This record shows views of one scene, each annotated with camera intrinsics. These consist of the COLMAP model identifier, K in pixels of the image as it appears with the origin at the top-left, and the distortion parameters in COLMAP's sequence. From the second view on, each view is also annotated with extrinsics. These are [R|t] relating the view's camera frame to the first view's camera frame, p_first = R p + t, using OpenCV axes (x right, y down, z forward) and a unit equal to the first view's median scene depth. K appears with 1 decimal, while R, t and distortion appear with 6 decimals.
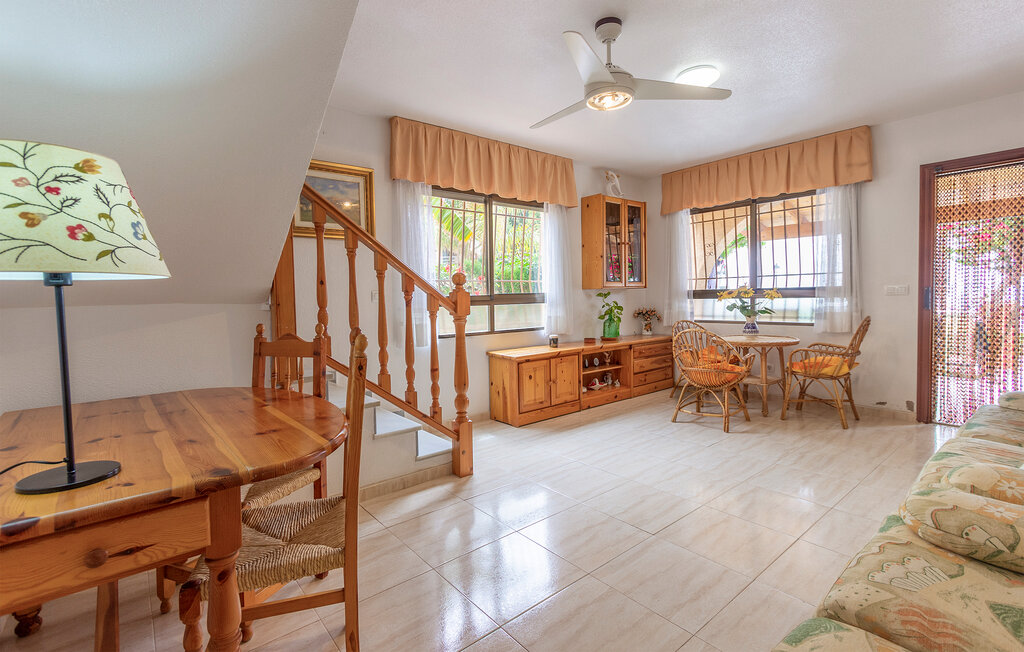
lens RADIAL K [[473.4, 0, 501.1], [0, 473.4, 318.8], [0, 0, 1]] dist [-0.000493, 0.000012]
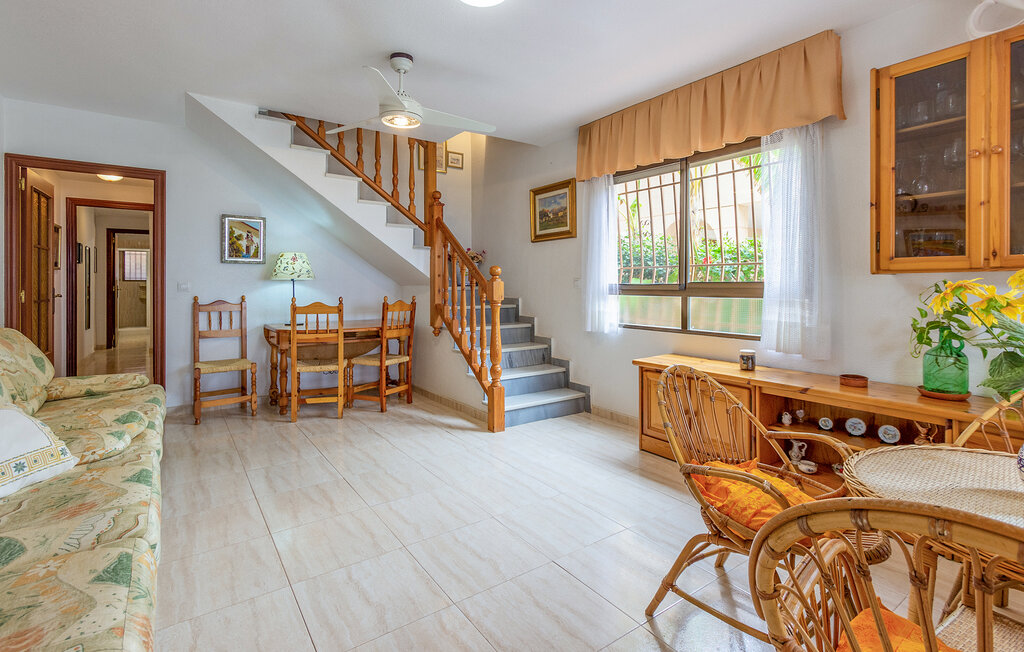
lens RADIAL K [[488.2, 0, 523.9], [0, 488.2, 289.5], [0, 0, 1]] dist [-0.000256, 0.000139]
pose [[-0.065937, 0.040434, -0.997004, 0.831030], [-0.035039, 0.998469, 0.042810, -0.068495], [0.997208, 0.037757, -0.064420, 0.809213]]
